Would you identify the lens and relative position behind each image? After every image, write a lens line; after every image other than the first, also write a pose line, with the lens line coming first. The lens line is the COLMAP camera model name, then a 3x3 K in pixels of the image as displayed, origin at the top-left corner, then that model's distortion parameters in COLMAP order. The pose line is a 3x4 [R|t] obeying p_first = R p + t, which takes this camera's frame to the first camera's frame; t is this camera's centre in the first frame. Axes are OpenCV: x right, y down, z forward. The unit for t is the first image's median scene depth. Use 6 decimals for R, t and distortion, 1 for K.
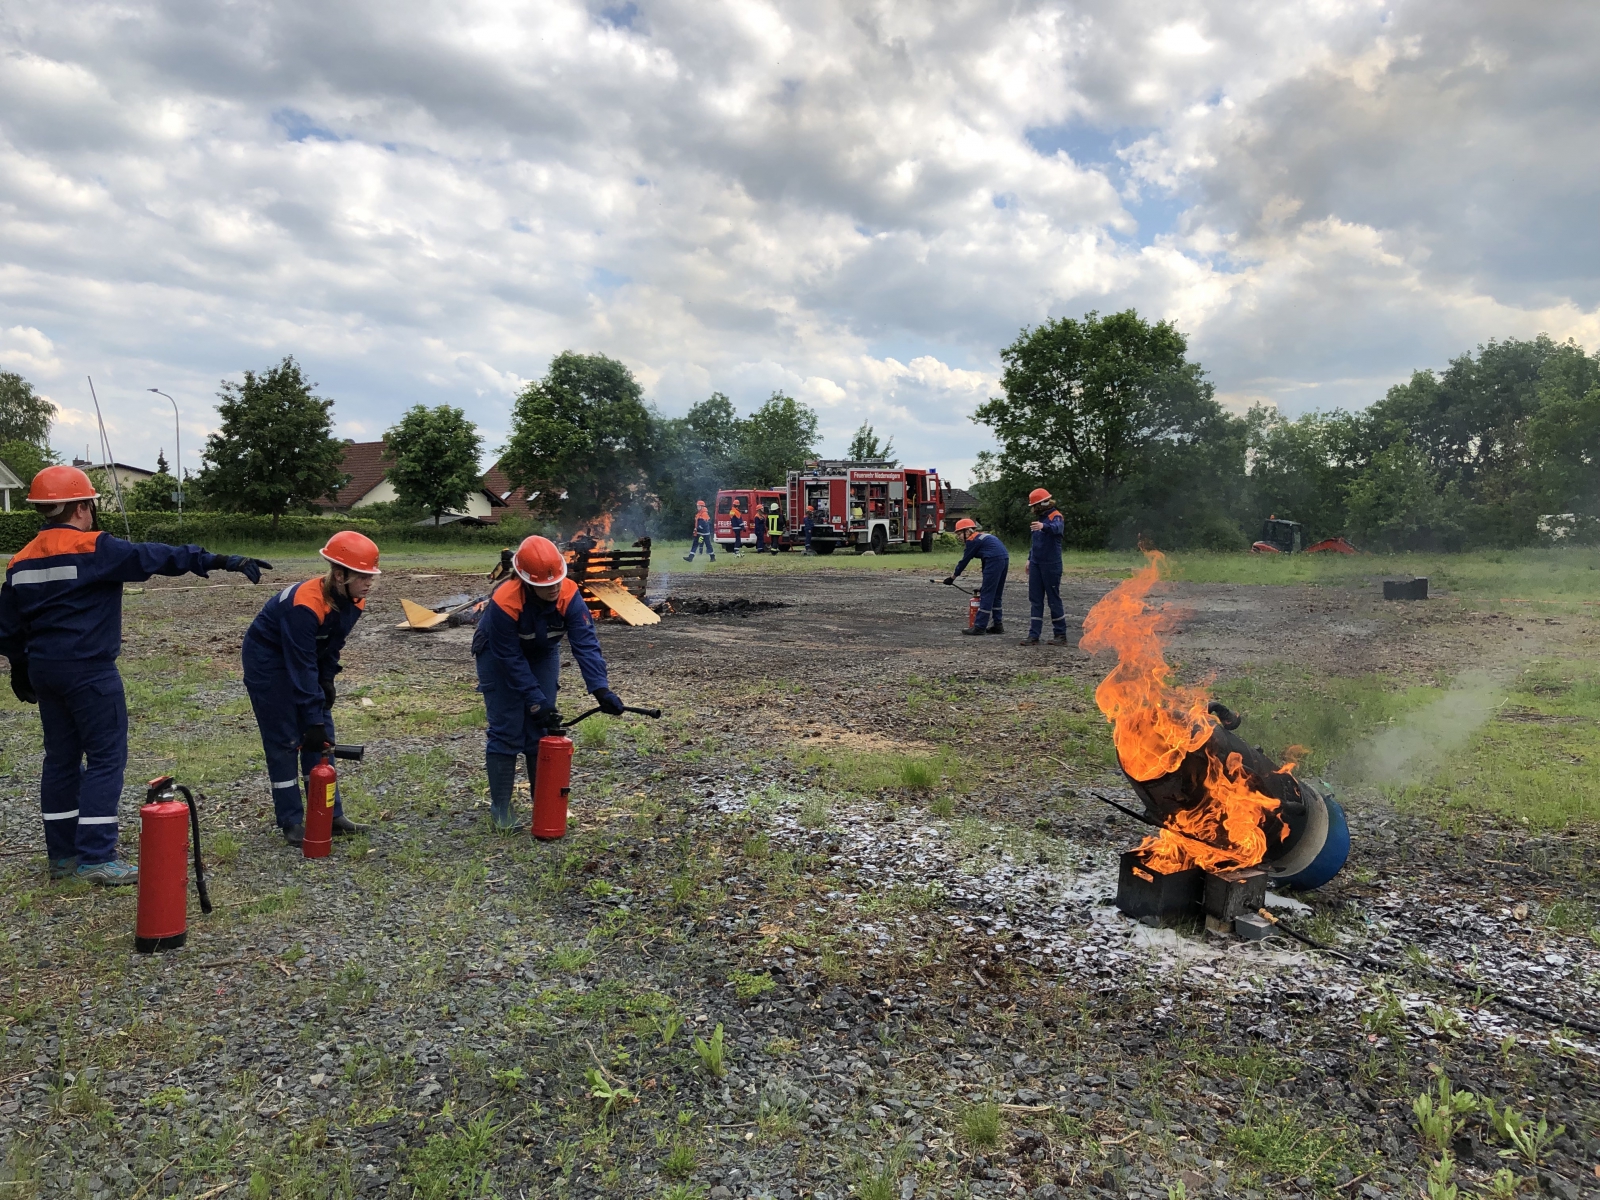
lens RADIAL K [[1279.3, 0, 801.8], [0, 1279.3, 617.5], [0, 0, 1]] dist [0.003194, -0.006550]
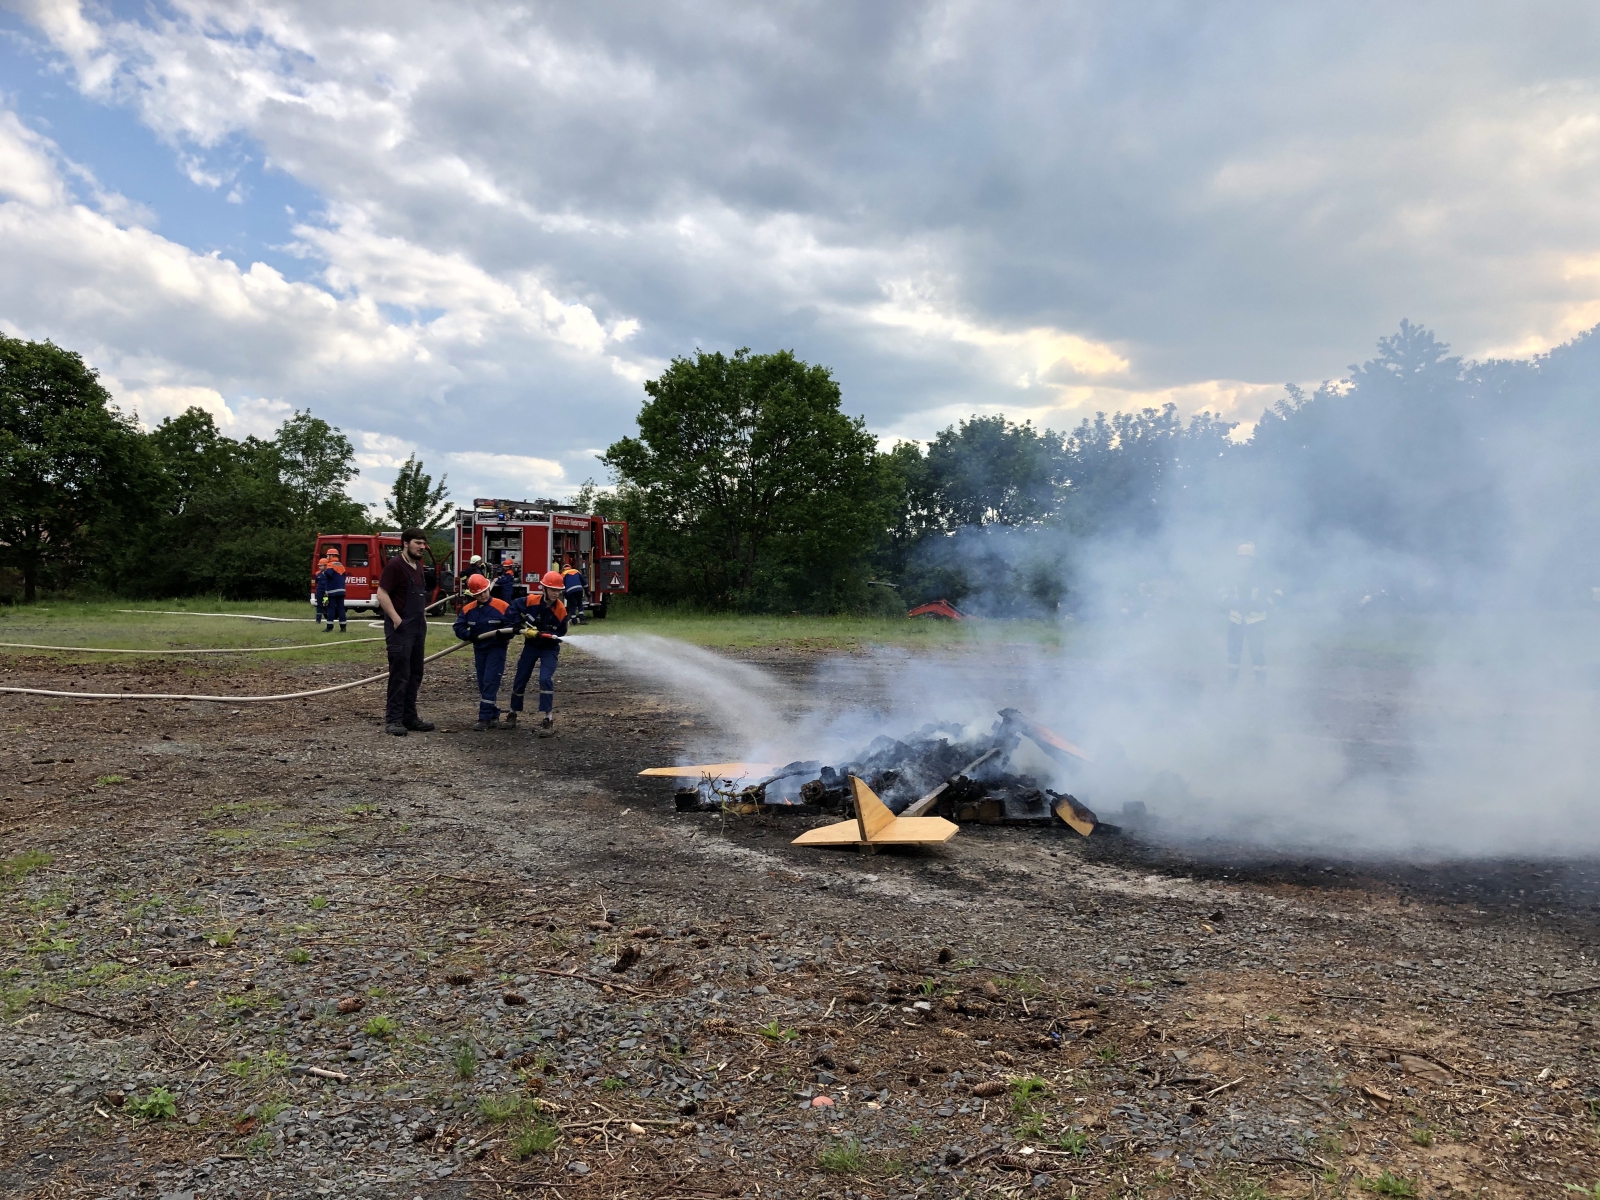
lens RADIAL K [[1279.3, 0, 801.6], [0, 1279.3, 593.5], [0, 0, 1]] dist [0.003194, -0.006550]
pose [[0.870112, 0.007011, 0.492805, -0.266009], [0.022192, 0.998327, -0.053386, -0.027404], [-0.492355, 0.057388, 0.868501, 0.312019]]
